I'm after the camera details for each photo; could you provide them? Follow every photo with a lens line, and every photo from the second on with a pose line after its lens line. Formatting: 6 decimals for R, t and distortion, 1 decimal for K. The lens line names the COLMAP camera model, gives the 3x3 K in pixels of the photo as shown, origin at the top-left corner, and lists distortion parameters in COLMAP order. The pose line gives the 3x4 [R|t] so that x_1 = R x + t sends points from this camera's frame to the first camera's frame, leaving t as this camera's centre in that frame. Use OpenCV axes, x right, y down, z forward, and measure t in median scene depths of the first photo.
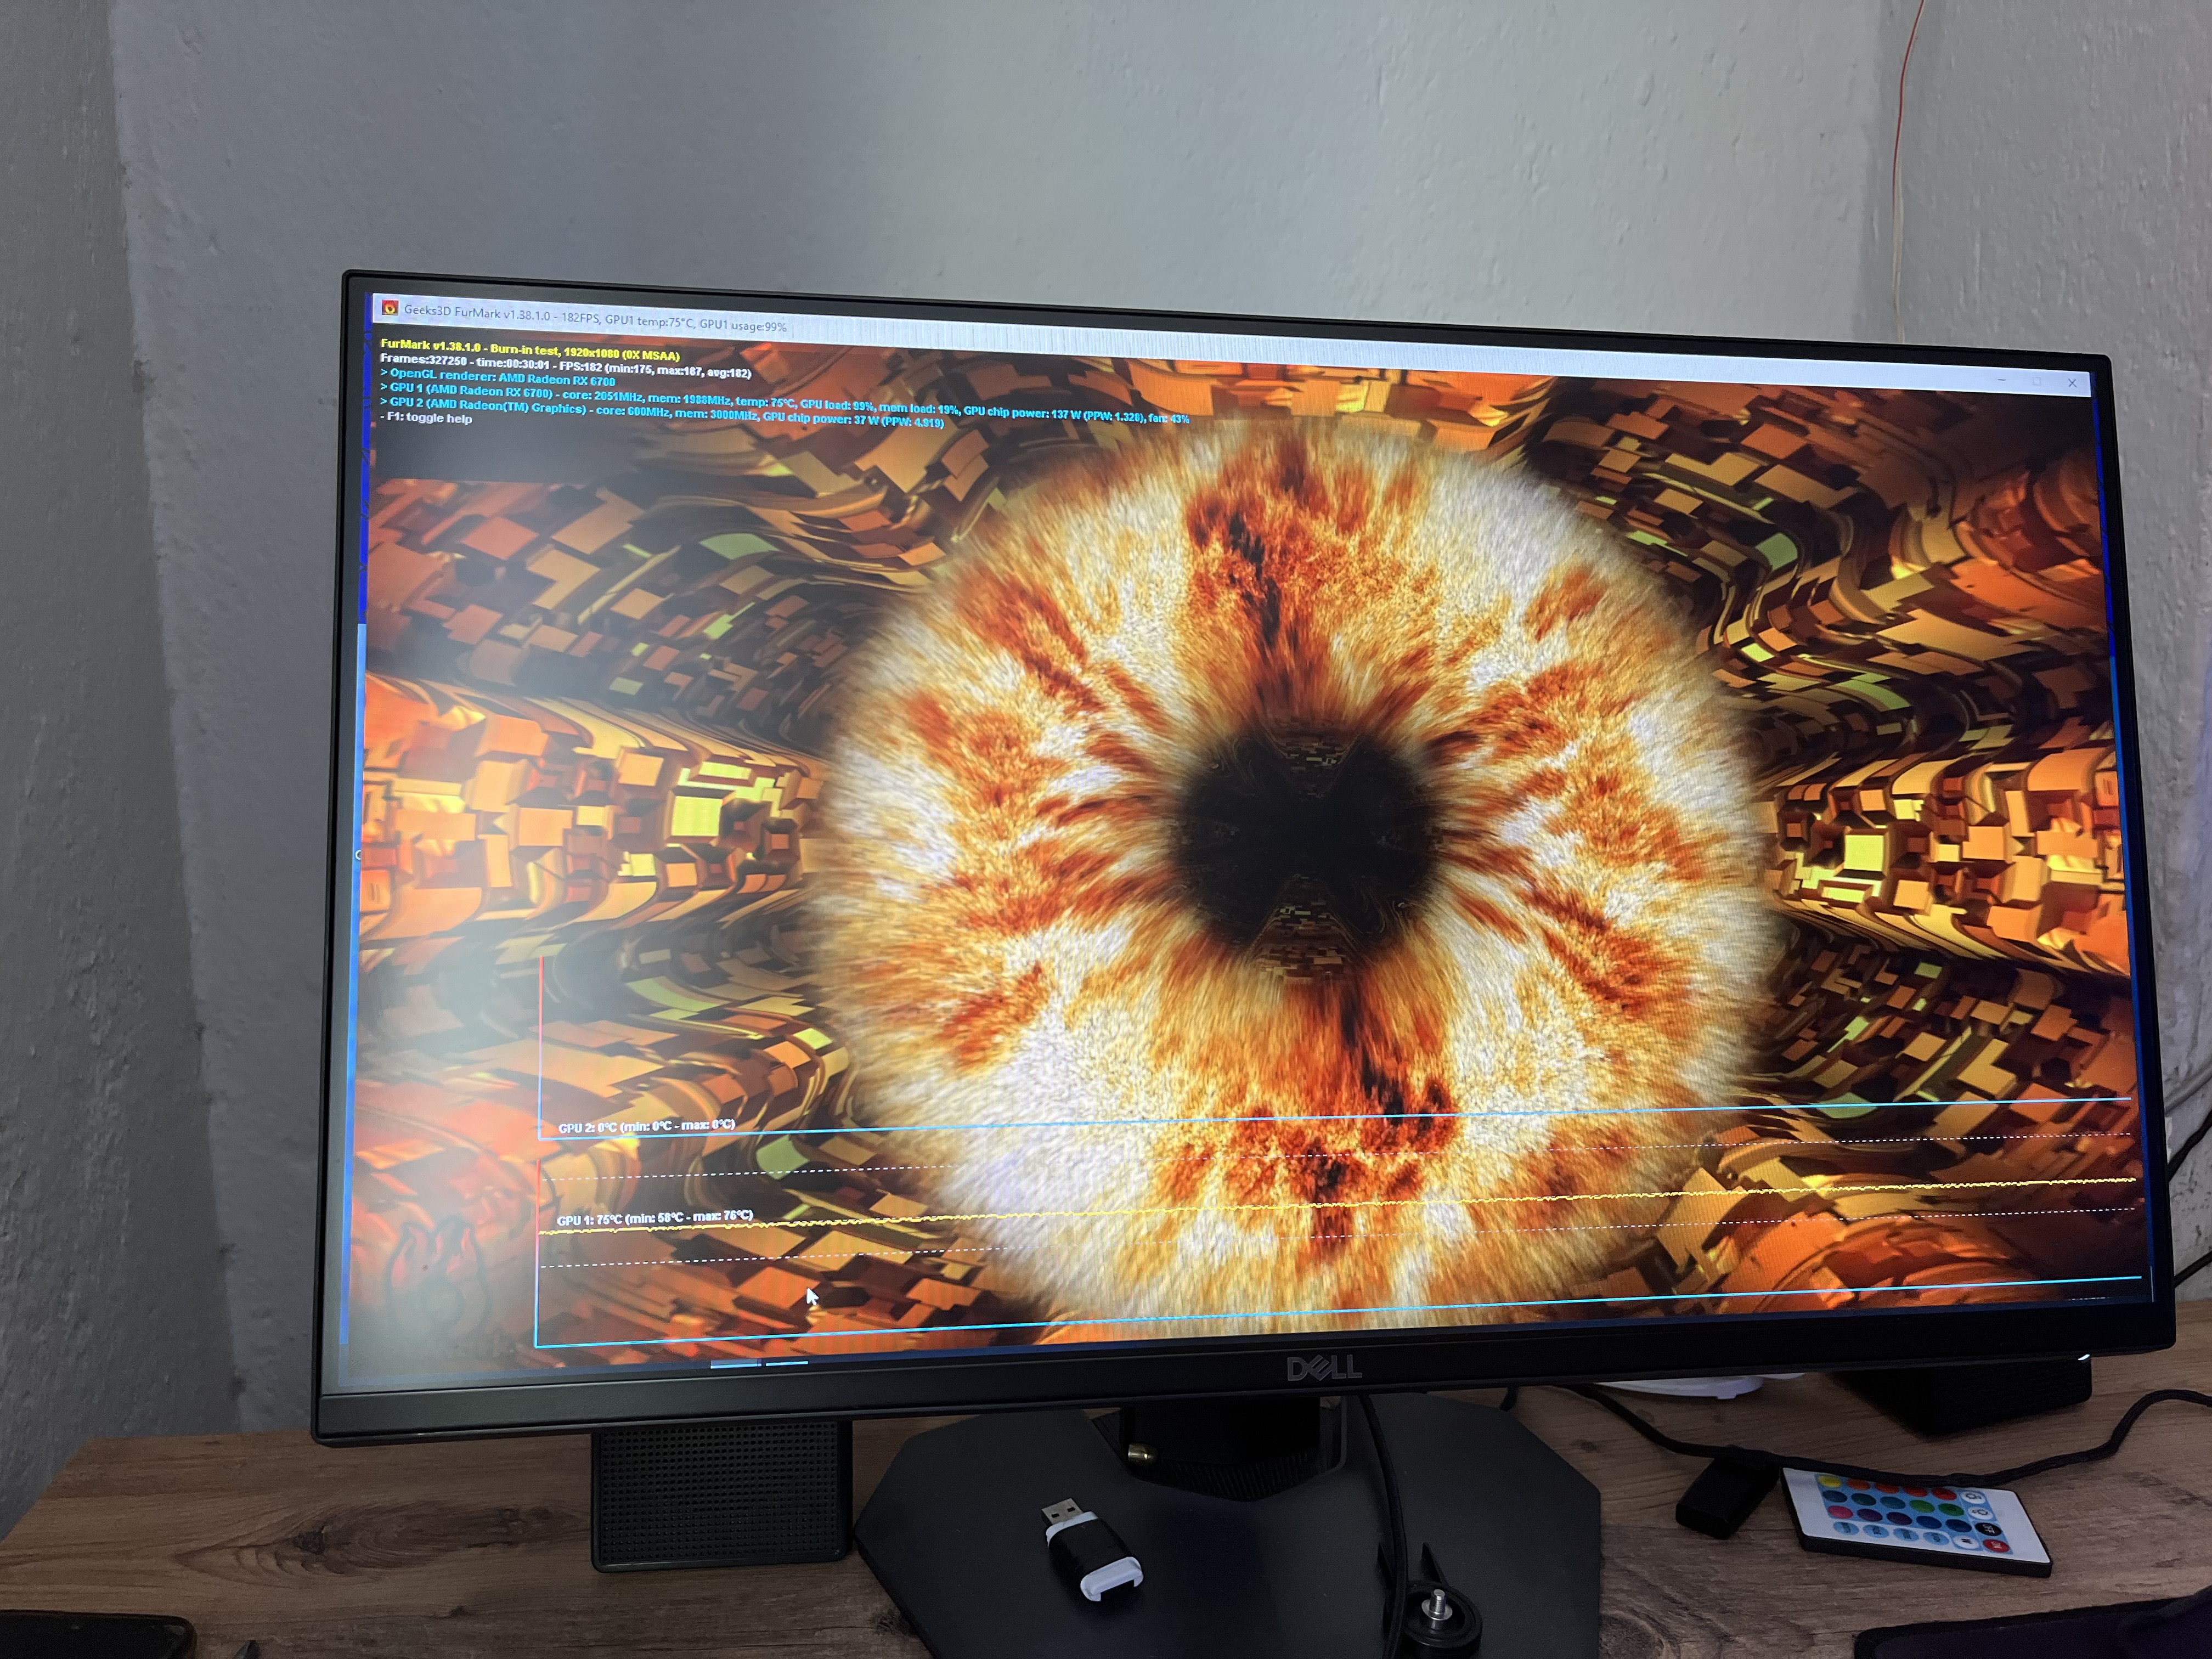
lens RADIAL K [[1692.7, 0, 1101.9], [0, 1692.7, 818.3], [0, 0, 1]] dist [0.059683, -0.103446]
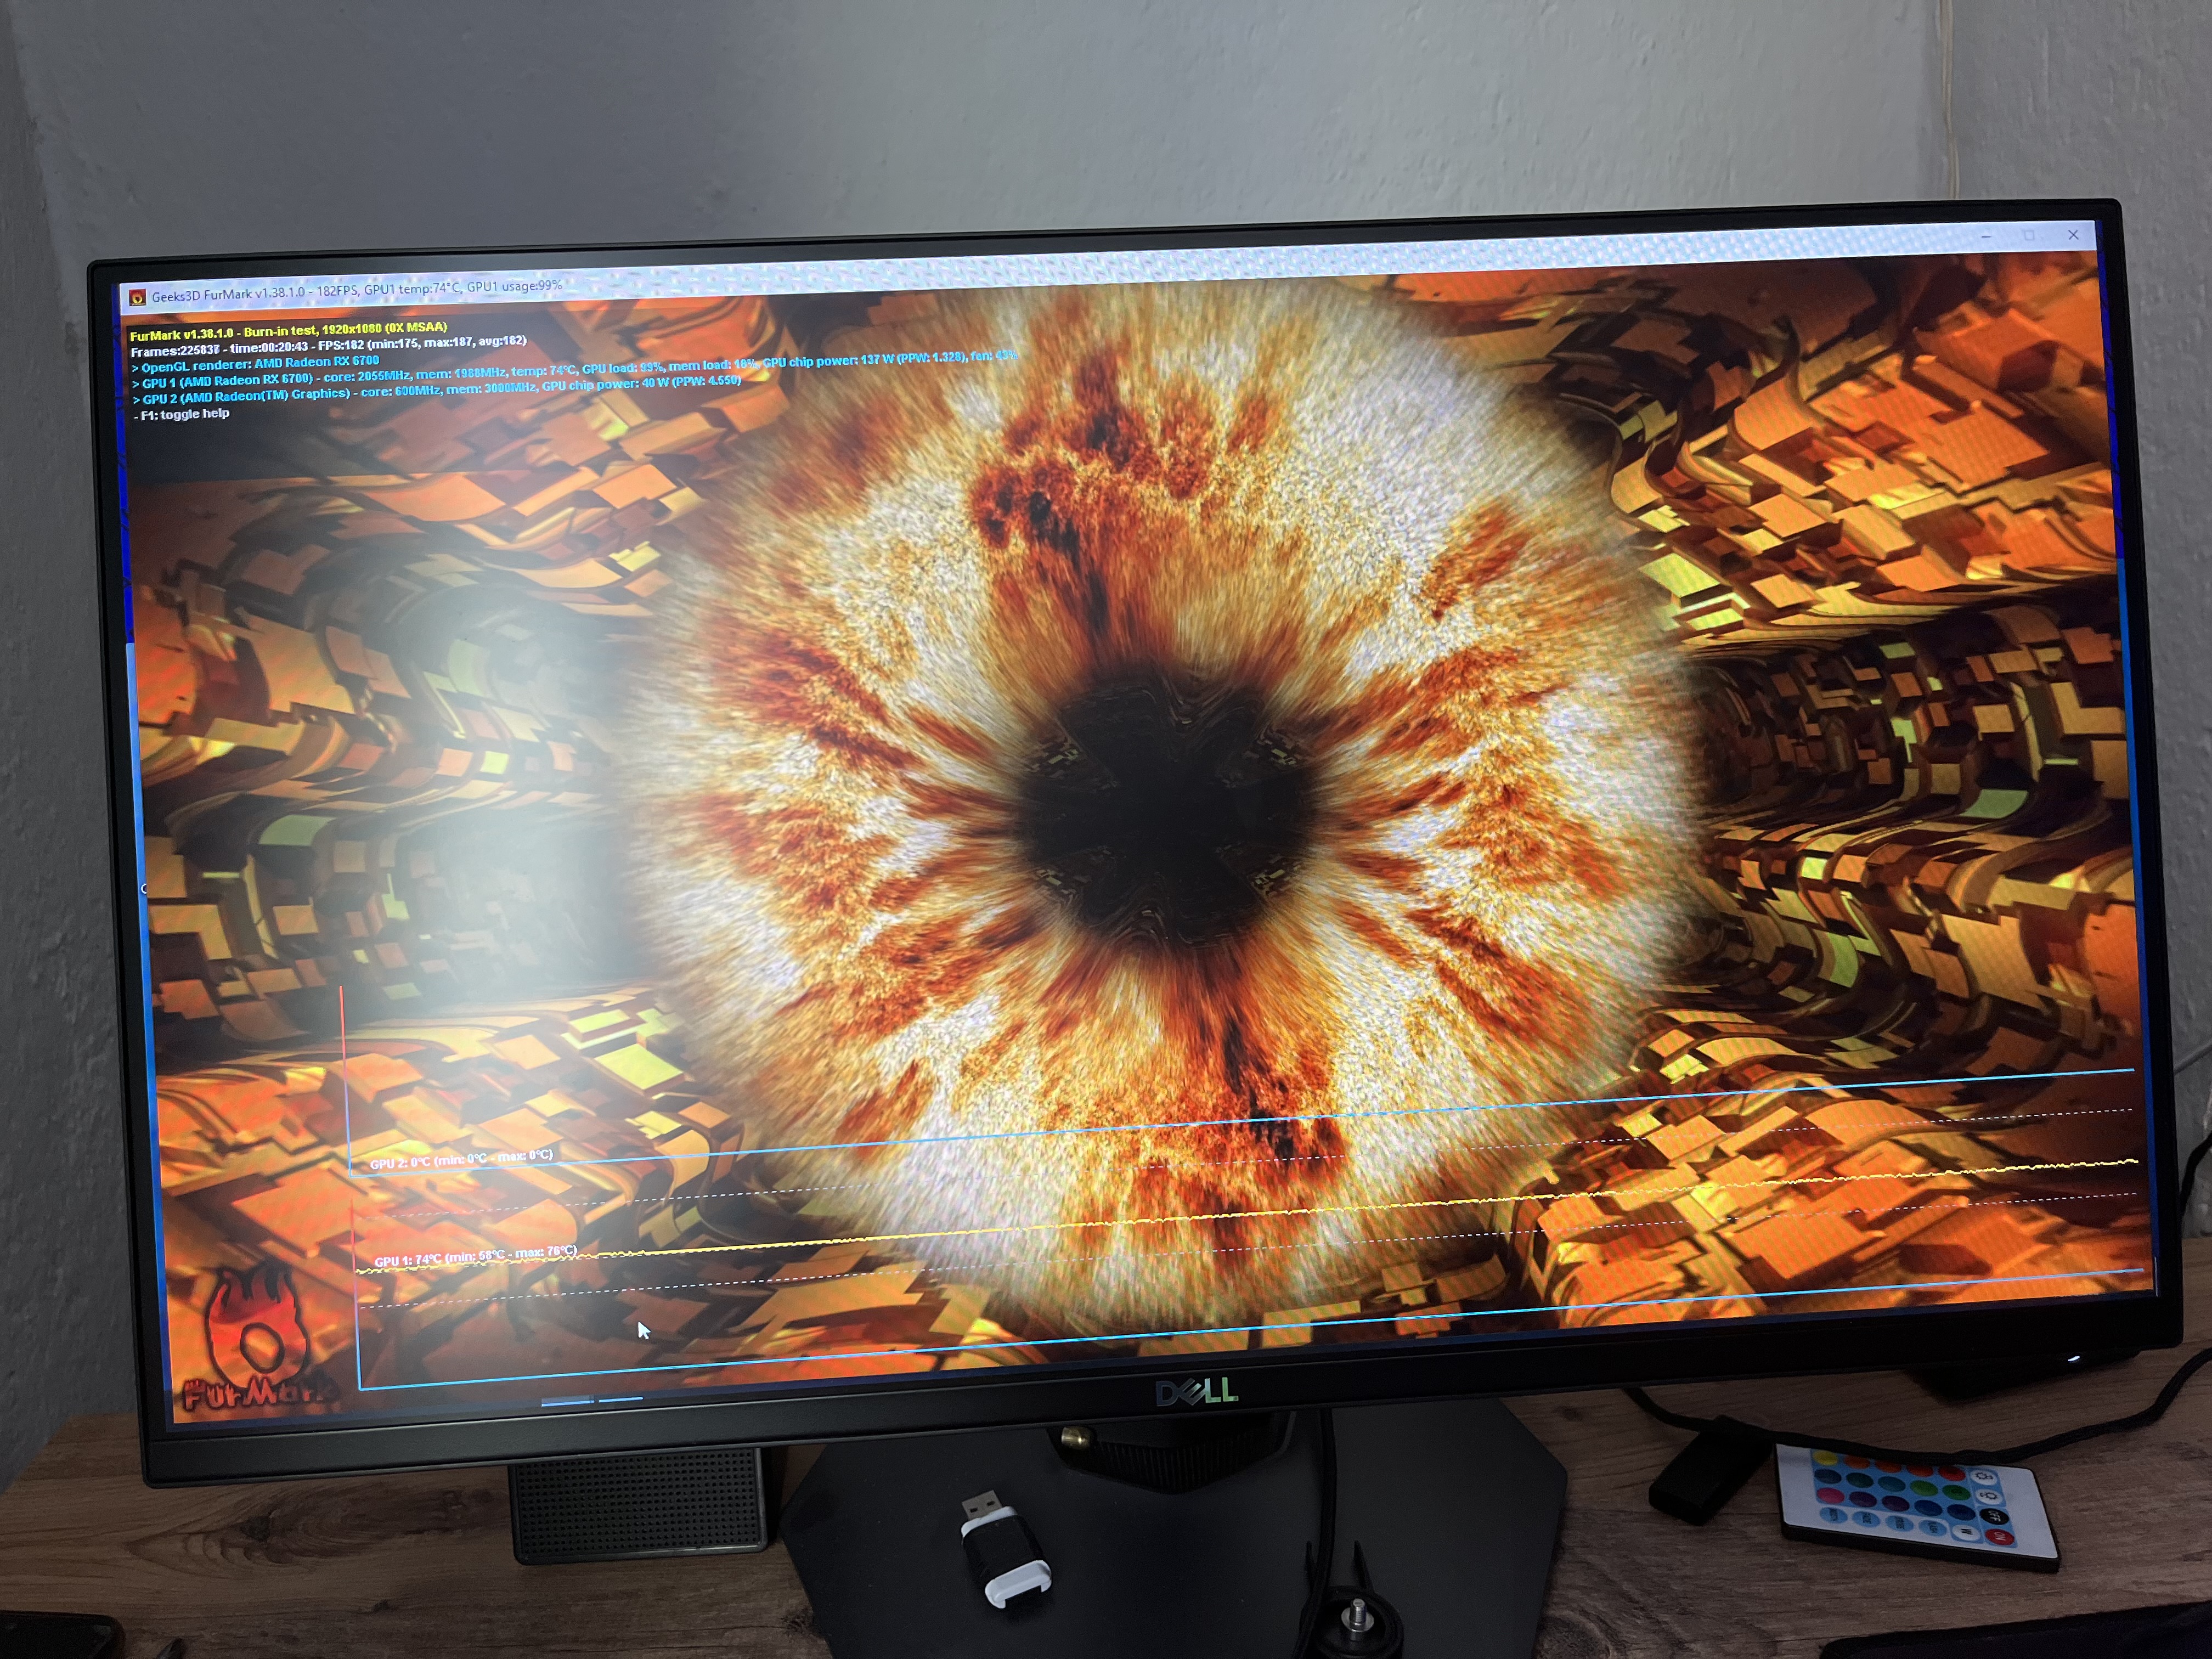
lens RADIAL K [[1692.7, 0, 1101.9], [0, 1692.7, 818.3], [0, 0, 1]] dist [0.059683, -0.103446]
pose [[0.994583, -0.038300, -0.096634, 0.153691], [0.046937, 0.994947, 0.088760, -0.062709], [0.092746, -0.092815, 0.991354, 0.087328]]
